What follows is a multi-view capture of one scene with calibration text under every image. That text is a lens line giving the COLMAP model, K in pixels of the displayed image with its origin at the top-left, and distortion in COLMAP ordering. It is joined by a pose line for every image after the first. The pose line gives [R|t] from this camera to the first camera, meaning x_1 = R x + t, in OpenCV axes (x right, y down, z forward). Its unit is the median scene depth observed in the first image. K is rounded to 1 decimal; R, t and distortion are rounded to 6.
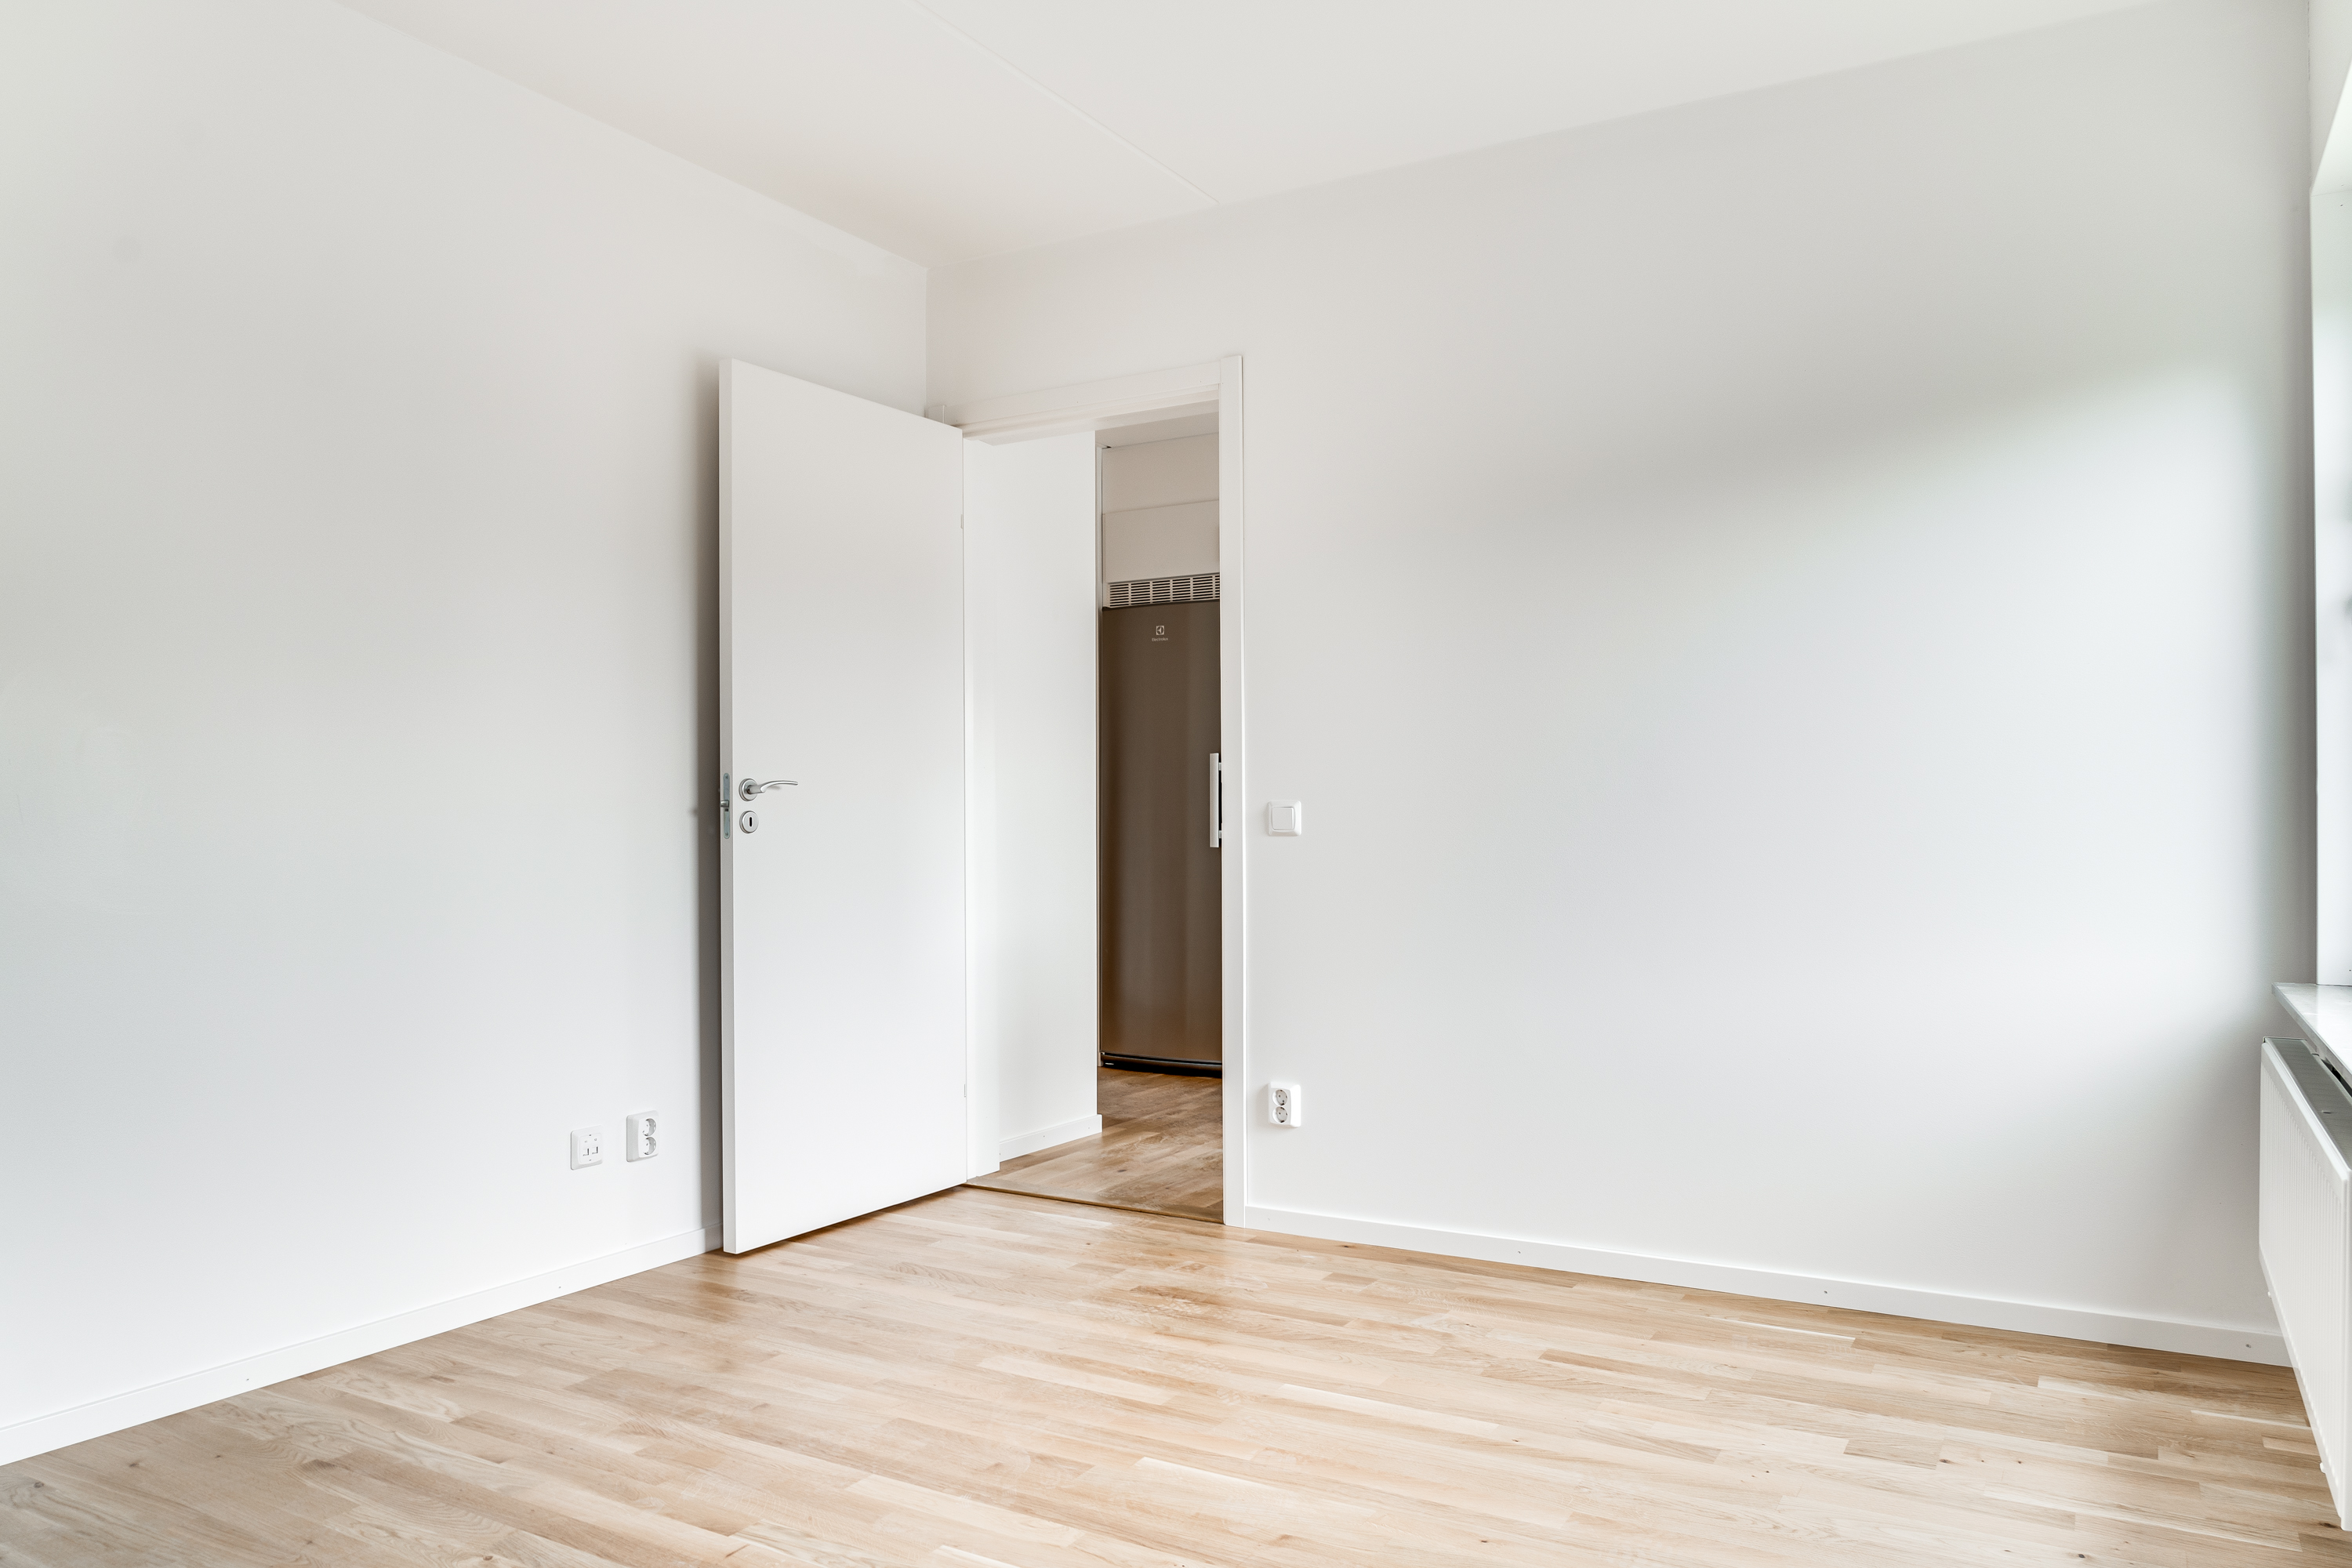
lens RADIAL K [[1569.9, 0, 1175.0], [0, 1569.9, 791.8], [0, 0, 1]] dist [-0.010551, 0.001763]
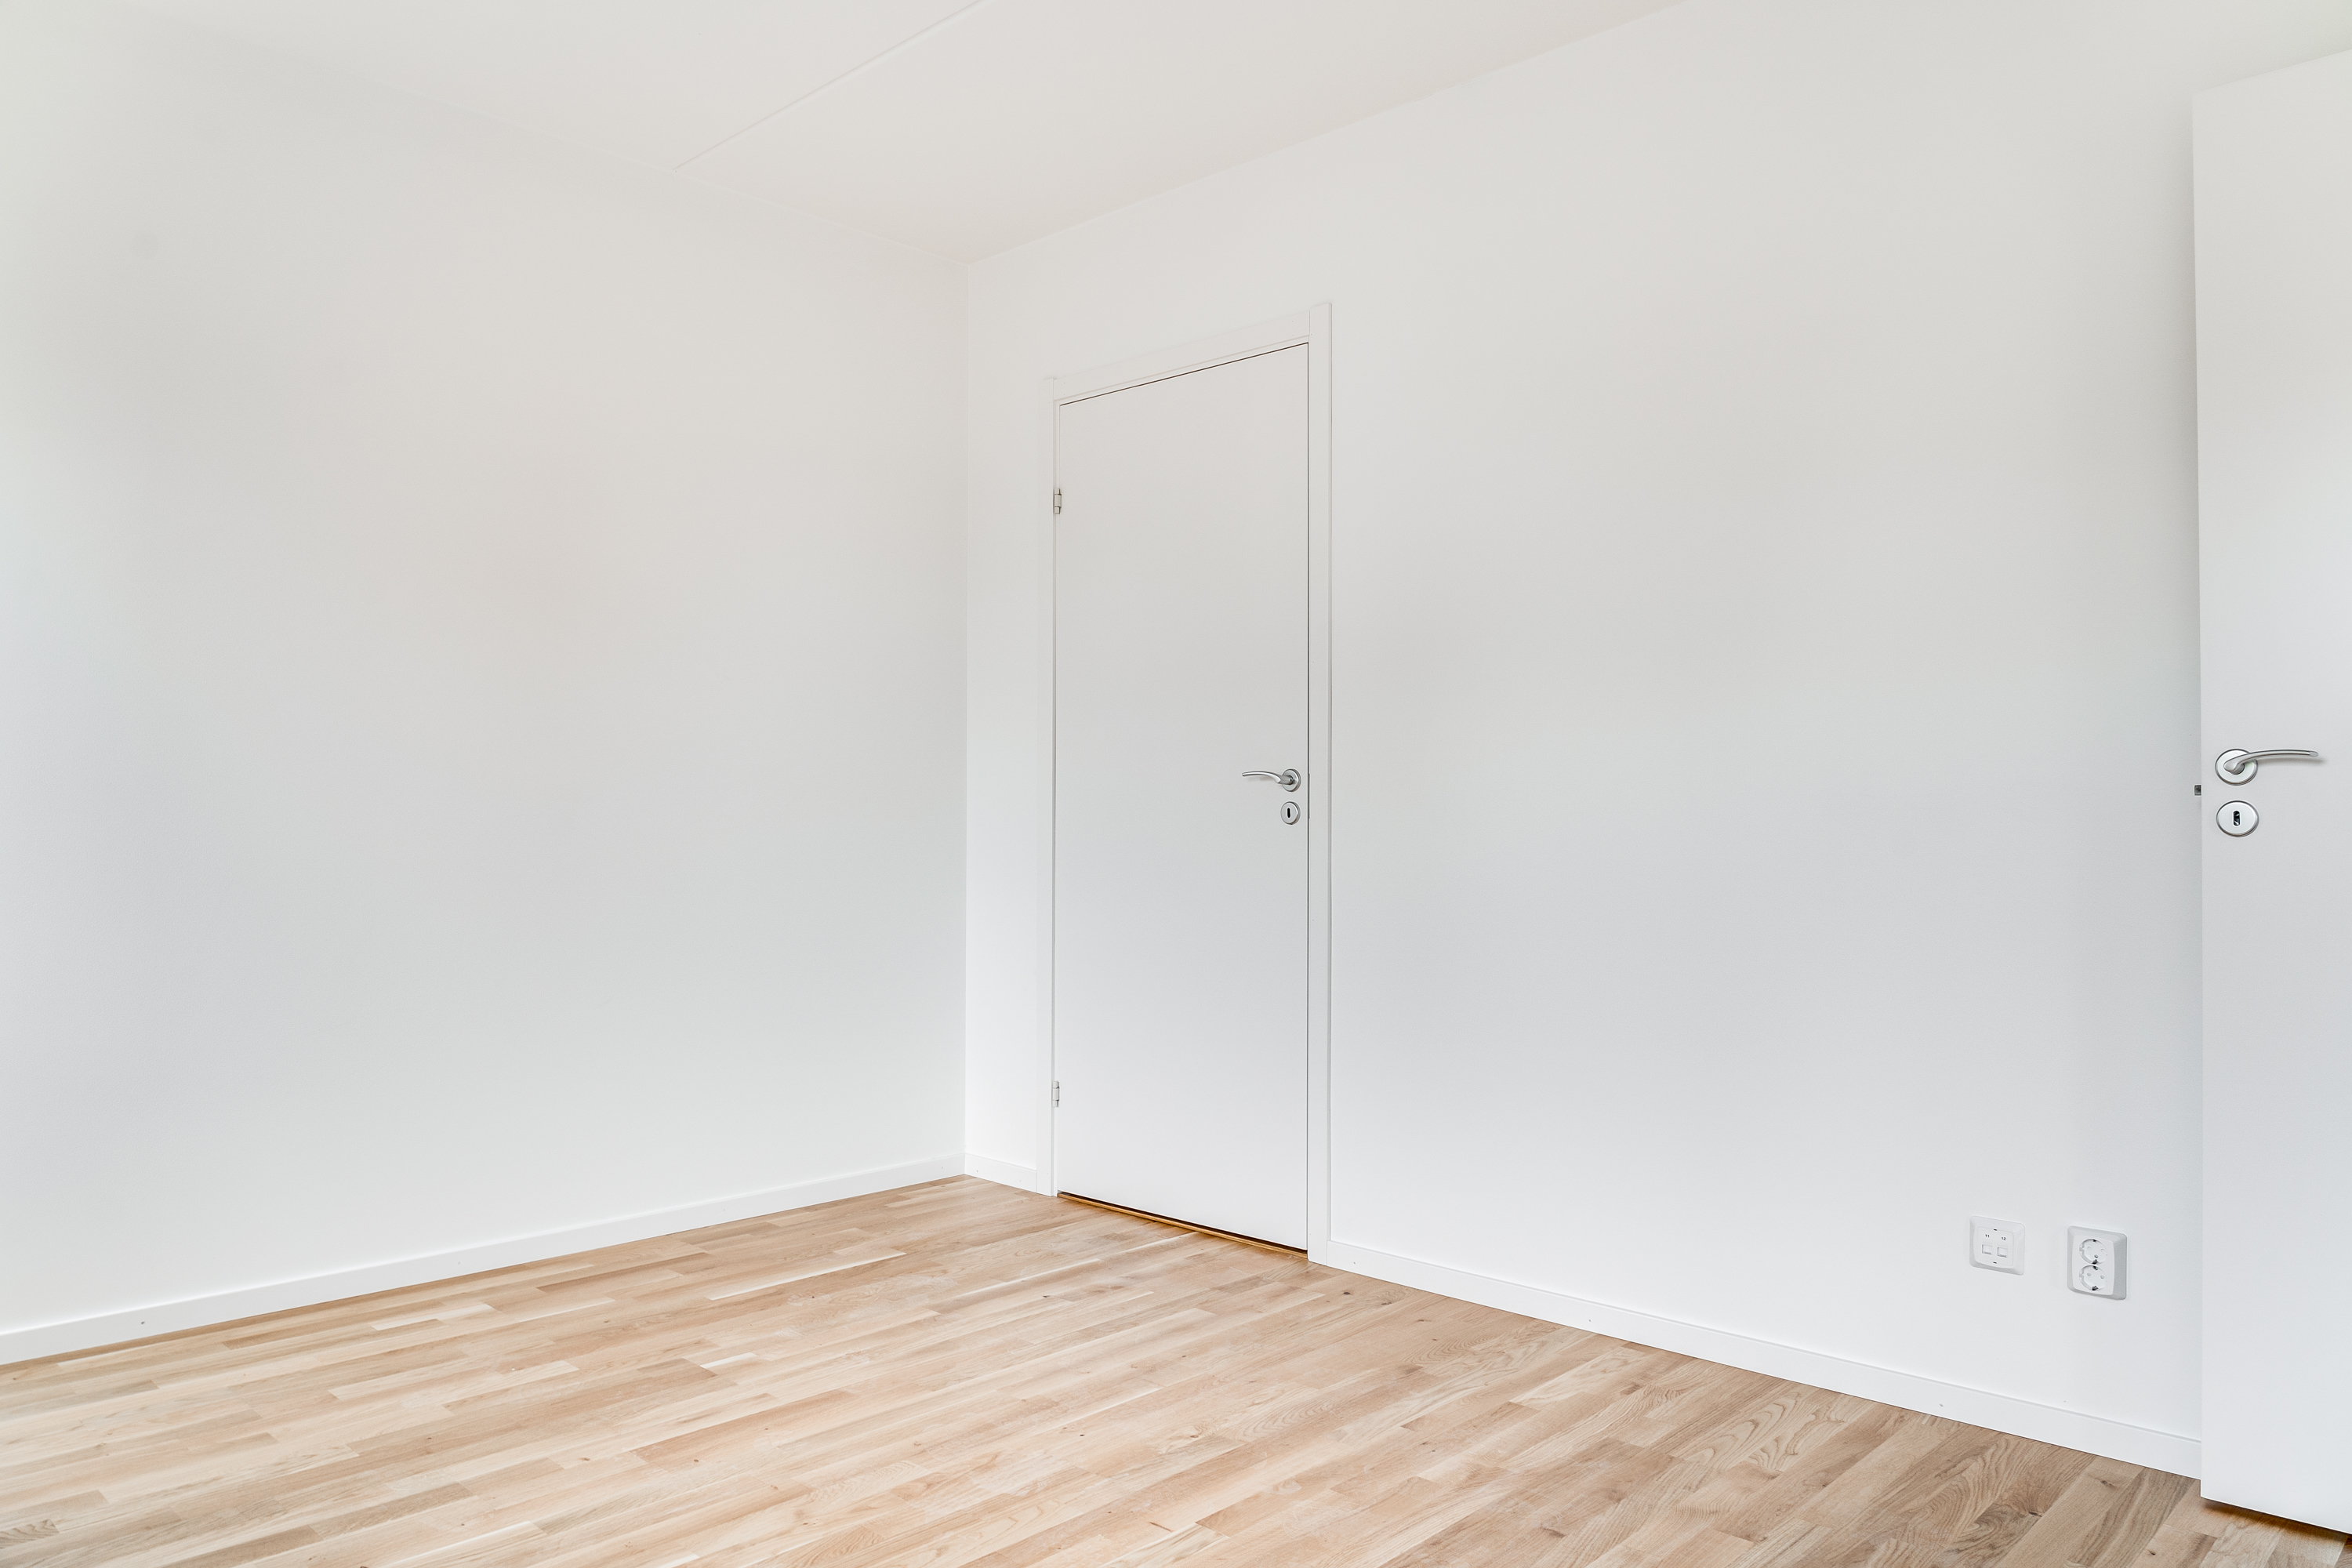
lens RADIAL K [[1569.9, 0, 1183.2], [0, 1569.9, 781.8], [0, 0, 1]] dist [-0.010551, 0.001763]
pose [[-0.212652, -0.022733, -0.976863, 0.578380], [0.018290, 0.999462, -0.027240, 0.017013], [0.976957, -0.023660, -0.212122, 0.976299]]
